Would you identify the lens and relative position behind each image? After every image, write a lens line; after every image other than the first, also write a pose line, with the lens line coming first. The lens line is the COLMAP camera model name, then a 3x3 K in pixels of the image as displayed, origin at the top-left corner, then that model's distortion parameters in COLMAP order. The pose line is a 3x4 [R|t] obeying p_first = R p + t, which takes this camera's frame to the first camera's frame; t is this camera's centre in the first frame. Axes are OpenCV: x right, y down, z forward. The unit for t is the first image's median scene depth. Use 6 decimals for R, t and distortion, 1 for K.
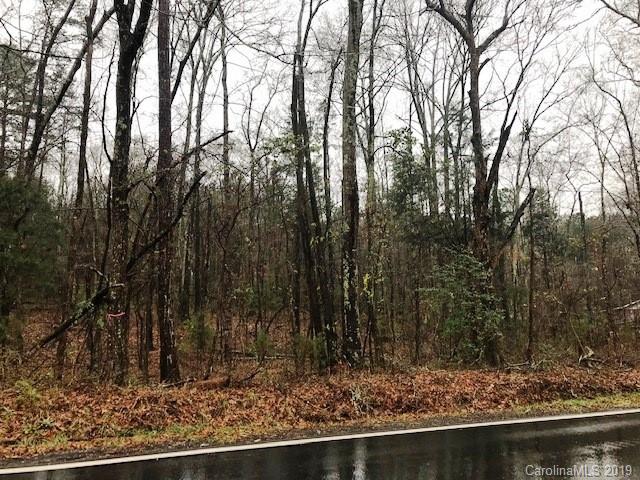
lens RADIAL K [[523.1, 0, 318.8], [0, 523.1, 237.3], [0, 0, 1]] dist [0.033766, -0.022519]
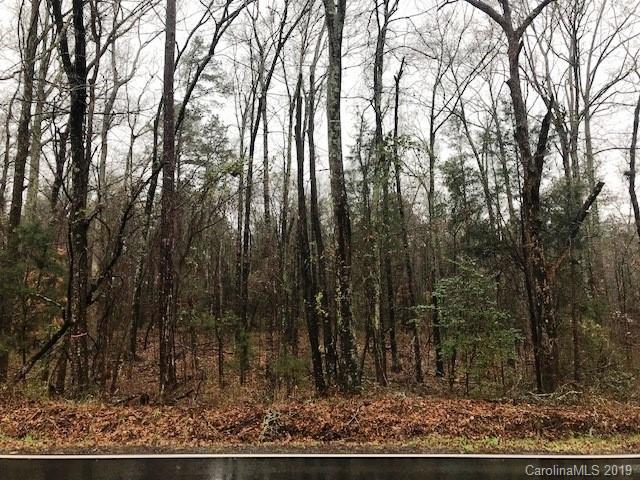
lens RADIAL K [[523.1, 0, 315.7], [0, 523.1, 238.8], [0, 0, 1]] dist [0.033766, -0.022519]
pose [[0.935175, -0.065960, -0.347989, 0.362211], [0.052582, 0.997474, -0.047761, 0.015343], [0.350260, 0.026367, 0.936281, 0.082666]]
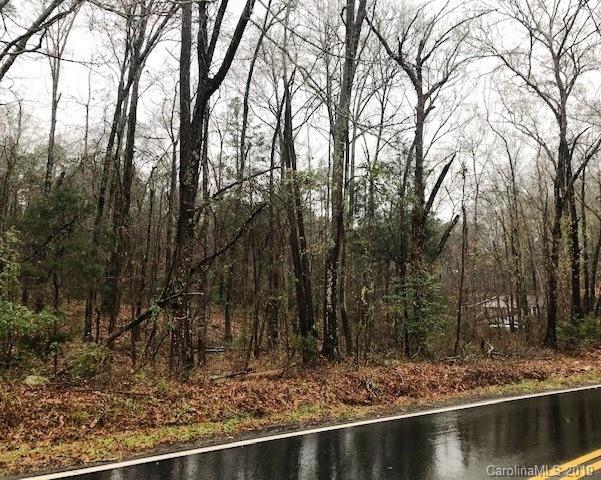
lens RADIAL K [[528.3, 0, 300.4], [0, 528.3, 240.0], [0, 0, 1]] dist [0.022102, -0.004456]
pose [[0.968239, 0.056726, 0.243508, -0.311910], [-0.065066, 0.997533, 0.026337, -0.053864], [-0.241413, -0.041345, 0.969541, -0.148178]]
